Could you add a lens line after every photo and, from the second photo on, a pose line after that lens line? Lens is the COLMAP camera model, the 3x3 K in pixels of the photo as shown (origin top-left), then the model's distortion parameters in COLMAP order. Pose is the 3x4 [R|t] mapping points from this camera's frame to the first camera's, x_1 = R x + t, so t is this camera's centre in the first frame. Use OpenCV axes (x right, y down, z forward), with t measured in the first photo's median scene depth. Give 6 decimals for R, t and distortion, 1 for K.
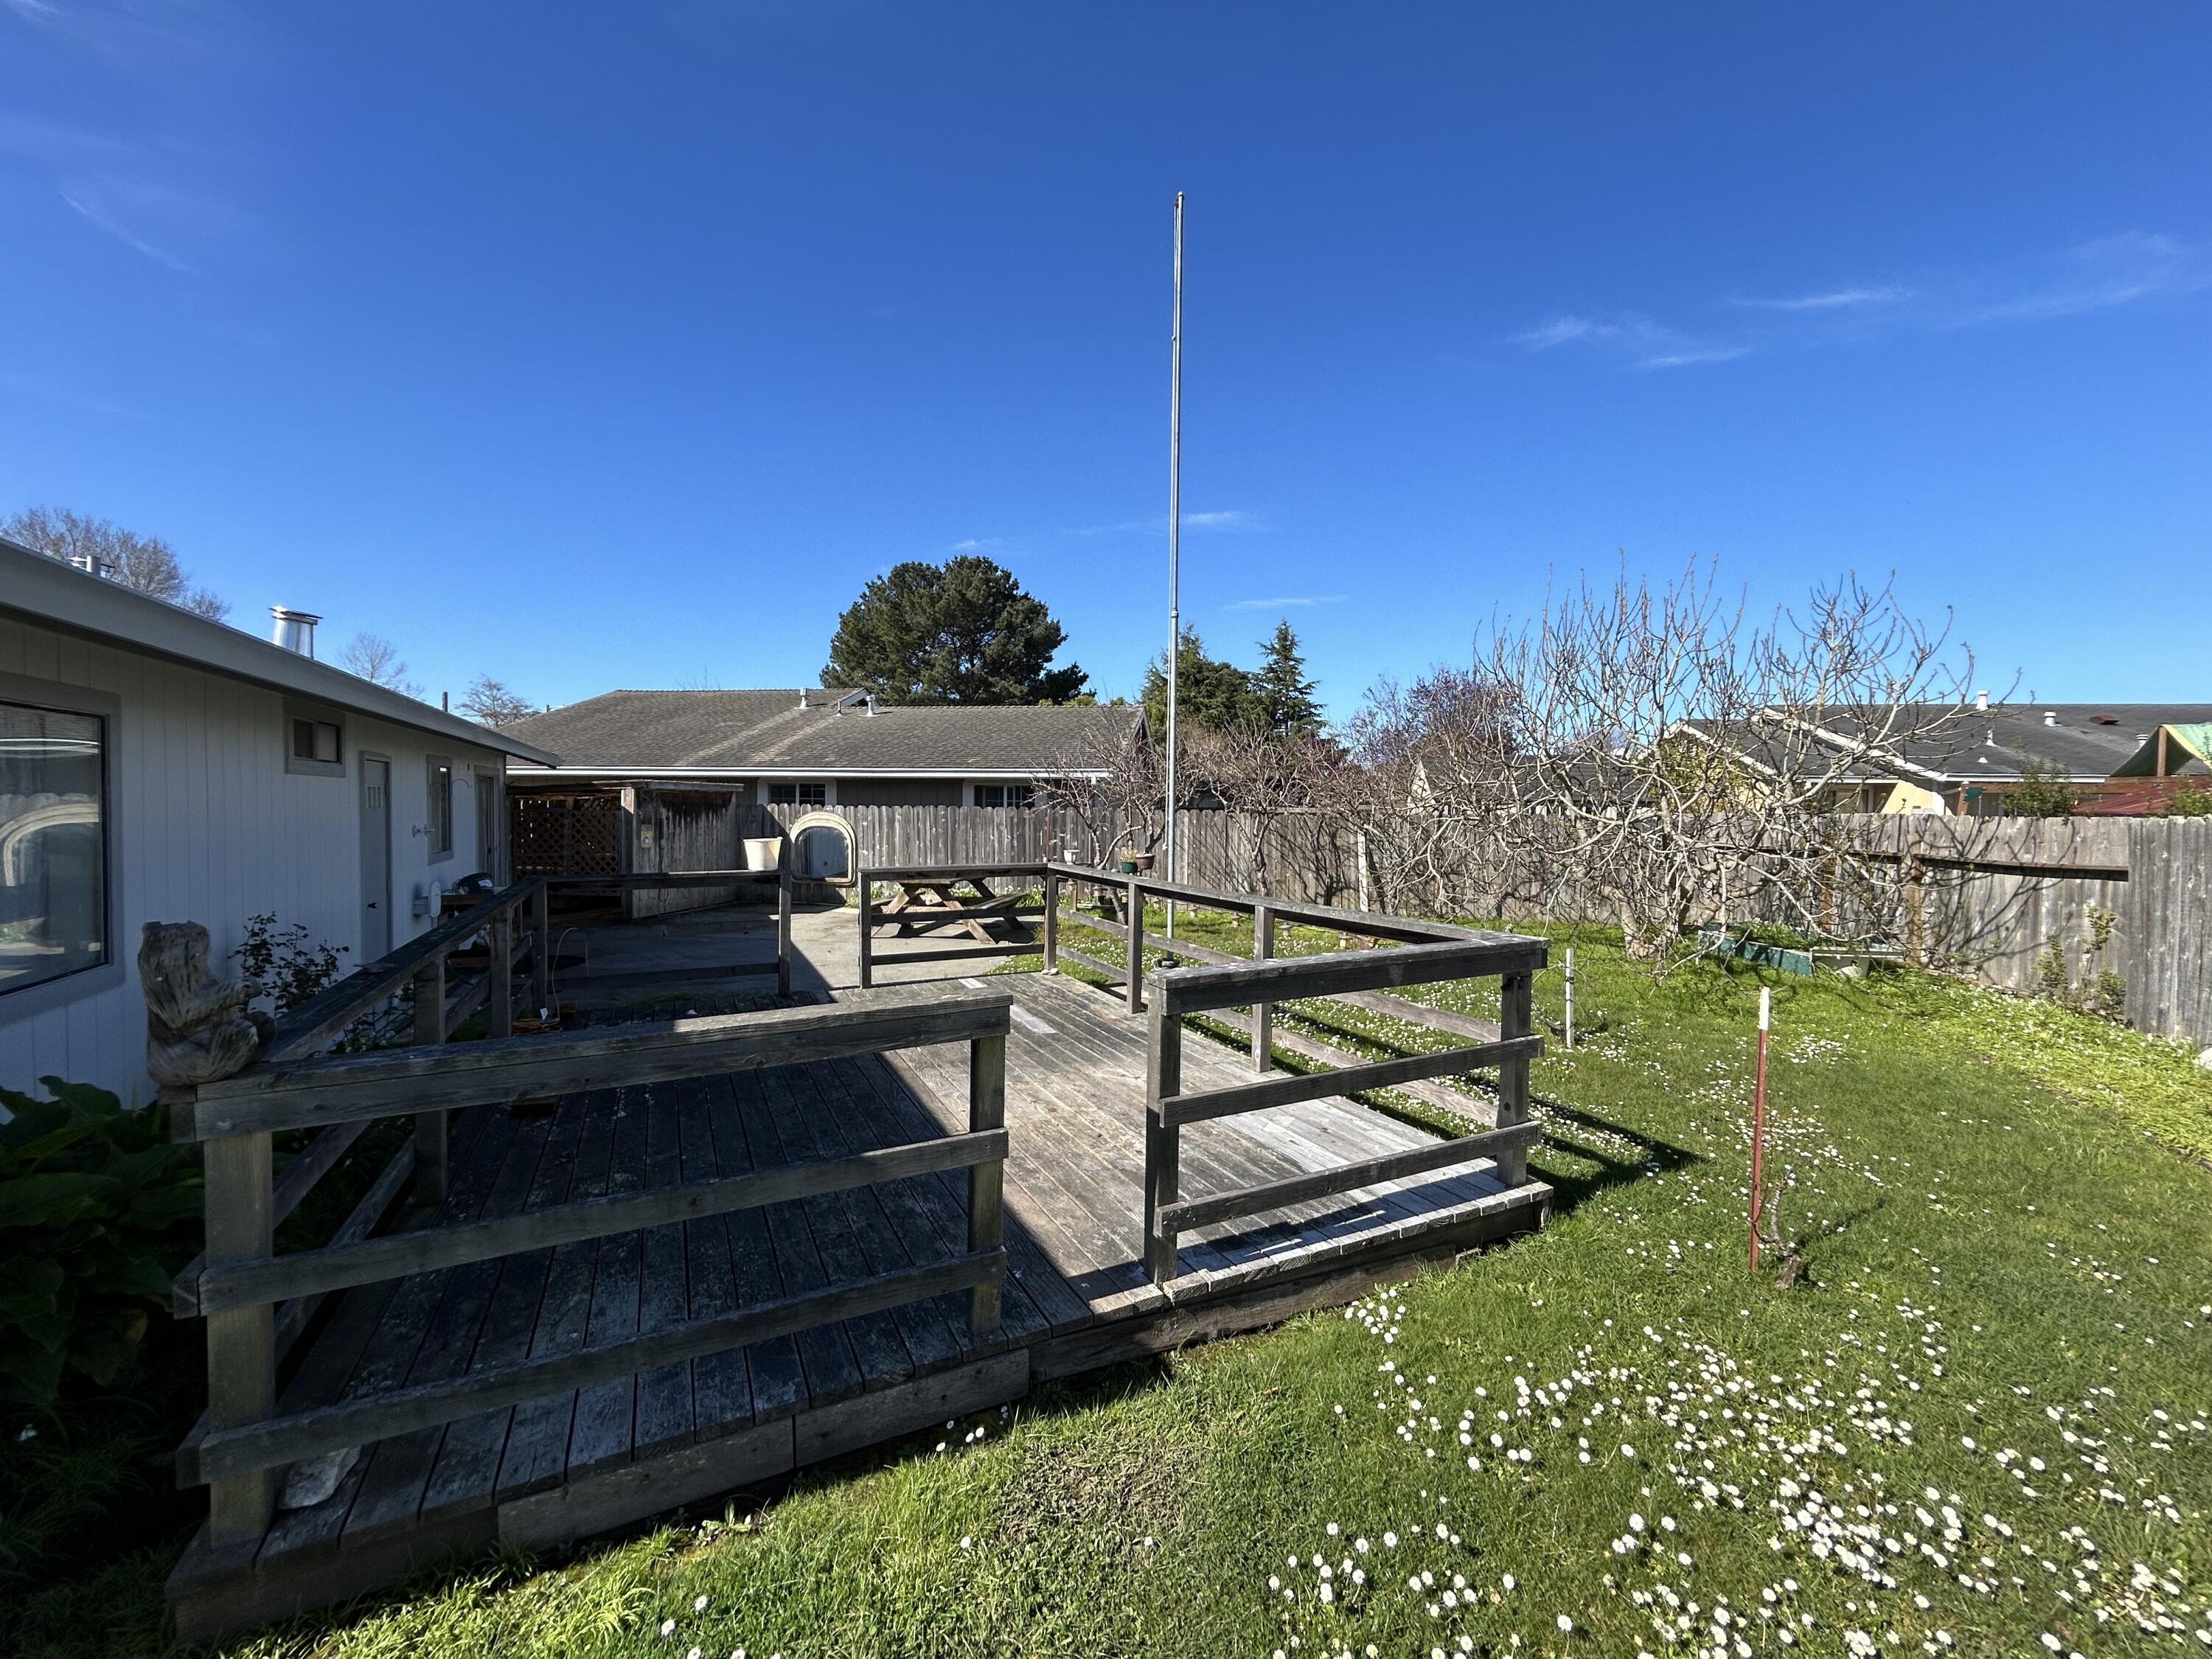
lens RADIAL K [[896.3, 0, 1106.0], [0, 896.3, 829.5], [0, 0, 1]] dist [0.028398, 0.000076]
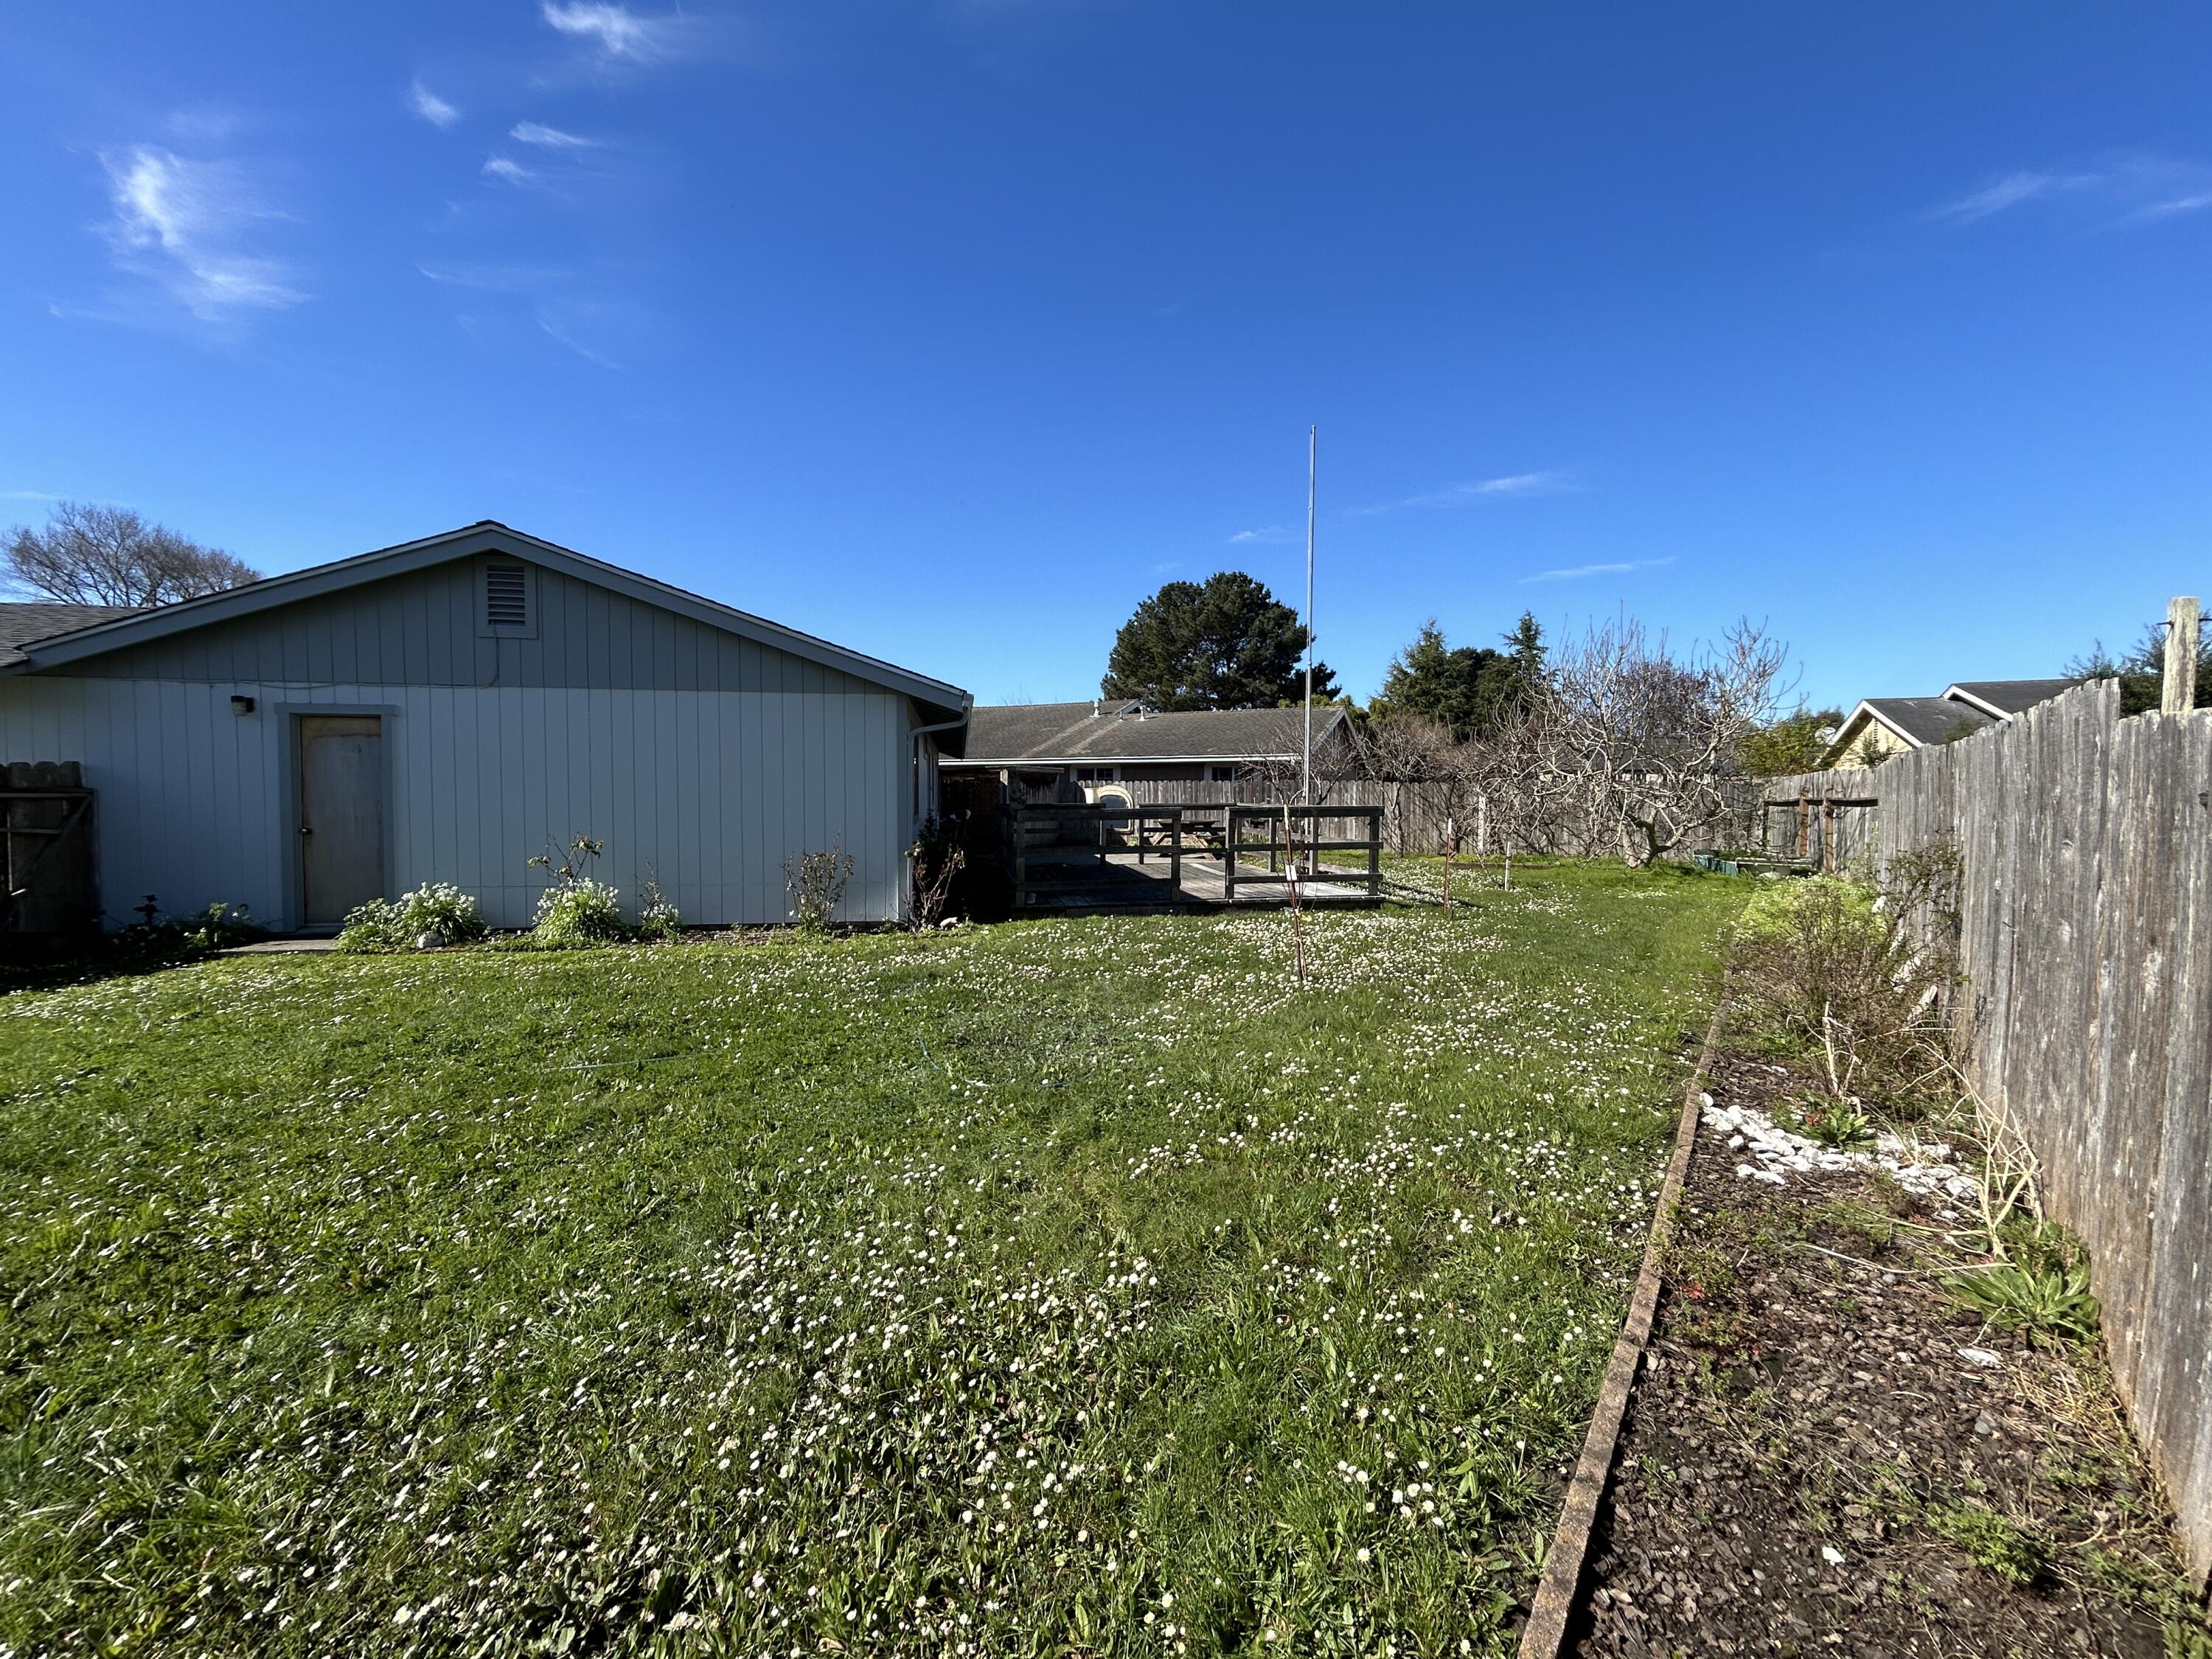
lens RADIAL K [[895.9, 0, 1108.4], [0, 895.9, 833.6], [0, 0, 1]] dist [-0.002466, 0.000001]
pose [[0.957476, 0.005475, -0.288462, 0.035051], [-0.002095, 0.999926, 0.012025, 0.012967], [0.288506, -0.010910, 0.957416, -0.136764]]
